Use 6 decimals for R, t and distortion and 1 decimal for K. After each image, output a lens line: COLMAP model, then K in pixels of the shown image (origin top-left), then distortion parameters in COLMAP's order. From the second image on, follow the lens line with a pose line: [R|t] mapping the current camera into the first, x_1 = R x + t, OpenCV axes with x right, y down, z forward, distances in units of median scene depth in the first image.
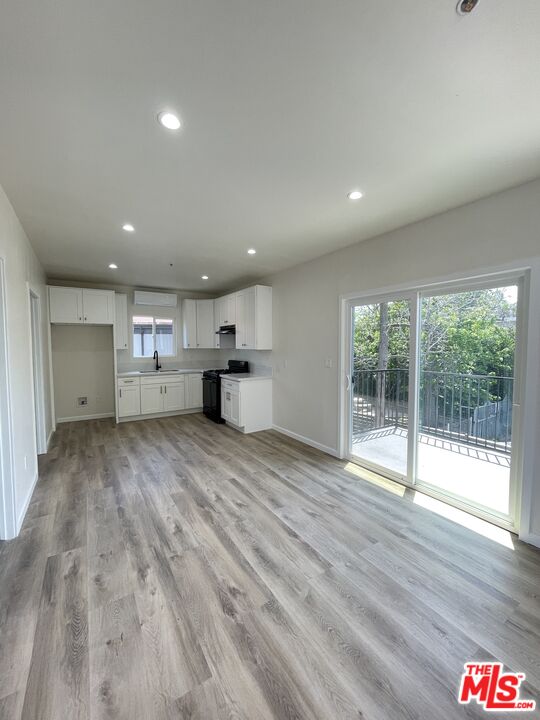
lens RADIAL K [[293.8, 0, 273.5], [0, 293.8, 360.9], [0, 0, 1]] dist [-0.005271, 0.003438]
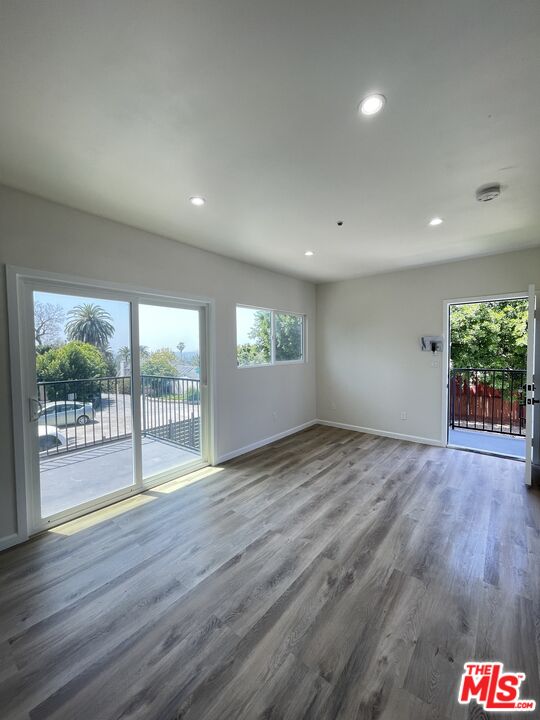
lens RADIAL K [[293.8, 0, 271.8], [0, 293.8, 359.3], [0, 0, 1]] dist [-0.005271, 0.003438]
pose [[-0.311054, -0.031087, 0.949884, -0.427365], [0.063943, 0.996516, 0.053552, -0.029951], [-0.948239, 0.077396, -0.307983, 0.603652]]
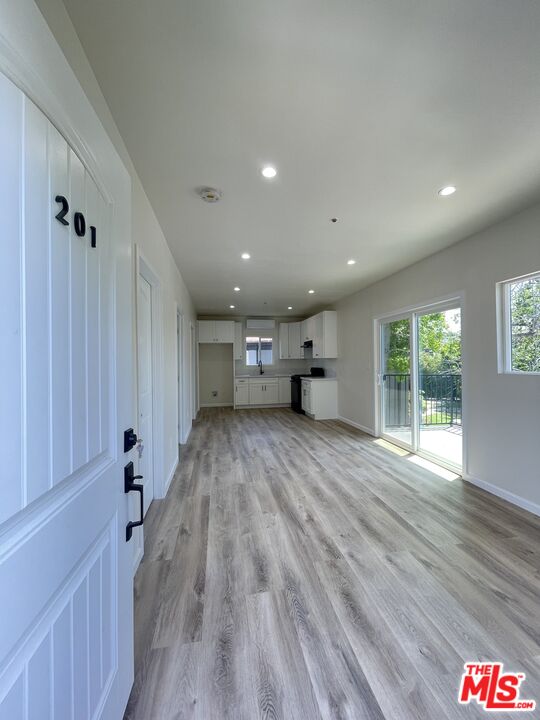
lens RADIAL K [[293.8, 0, 272.0], [0, 293.8, 358.9], [0, 0, 1]] dist [-0.005271, 0.003438]
pose [[0.923163, -0.010108, -0.384276, 0.275385], [-0.013564, 0.998175, -0.058841, 0.056268], [0.384170, 0.059532, 0.921341, -0.392743]]
